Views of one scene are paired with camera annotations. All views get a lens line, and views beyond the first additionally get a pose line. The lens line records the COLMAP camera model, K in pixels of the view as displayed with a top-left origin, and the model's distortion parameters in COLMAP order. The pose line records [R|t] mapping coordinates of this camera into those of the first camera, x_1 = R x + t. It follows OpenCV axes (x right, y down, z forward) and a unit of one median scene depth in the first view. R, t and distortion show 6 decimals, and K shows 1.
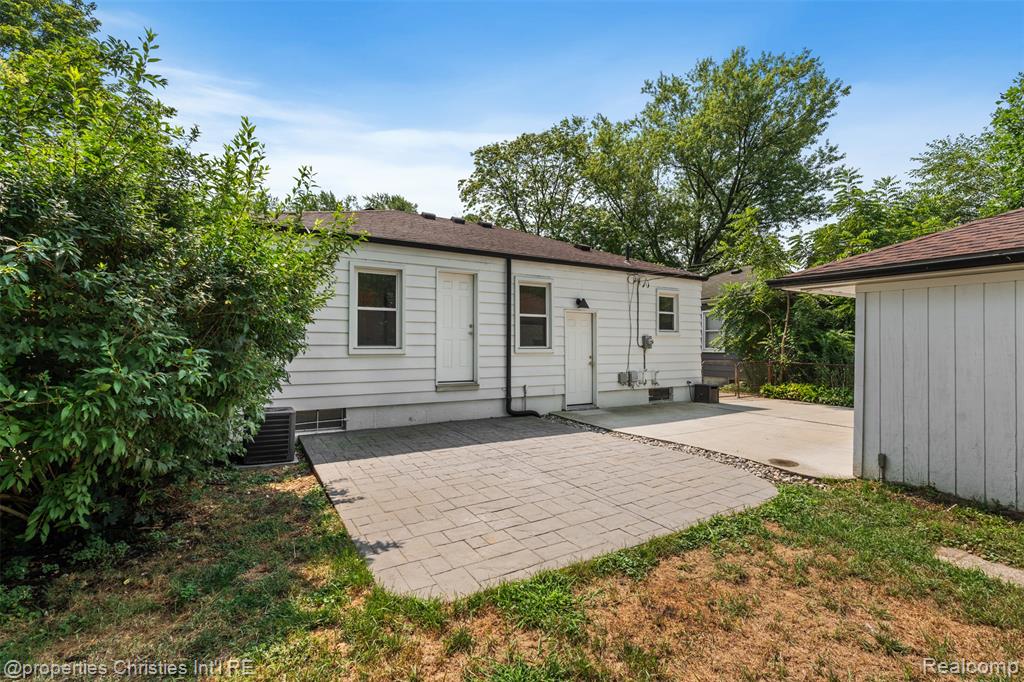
lens RADIAL K [[438.6, 0, 512.0], [0, 438.6, 341.0], [0, 0, 1]] dist [0.000920, 0.000220]
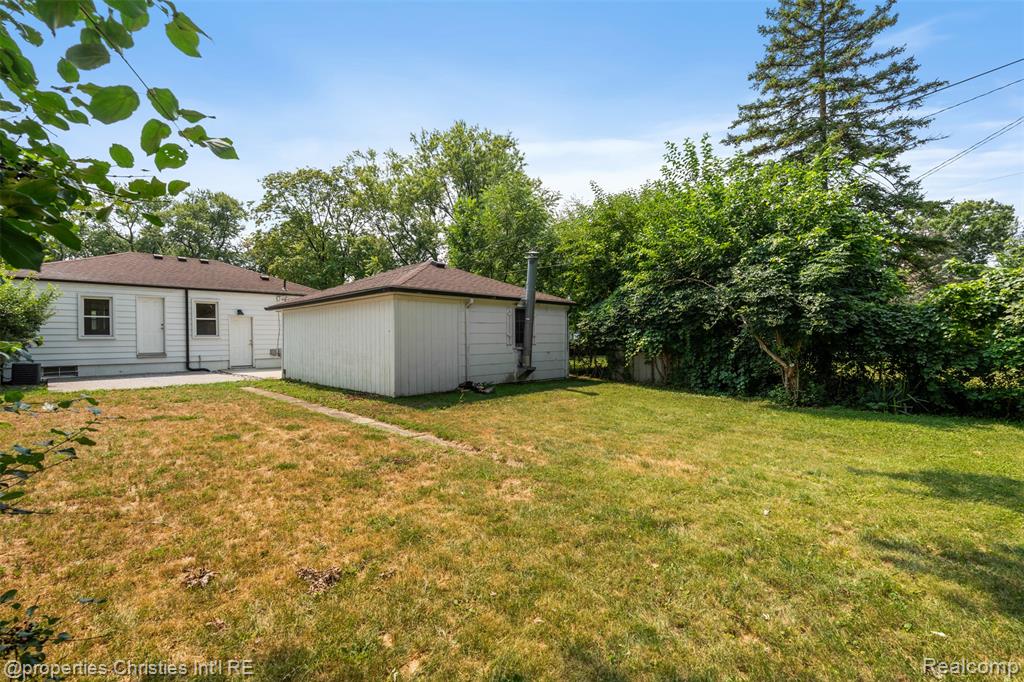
lens RADIAL K [[438.6, 0, 512.0], [0, 438.6, 341.0], [0, 0, 1]] dist [0.000920, 0.000220]
pose [[0.967711, -0.005347, 0.252006, 0.906392], [-0.001071, 0.999679, 0.025327, -0.012608], [-0.252061, -0.024779, 0.967394, -1.256160]]
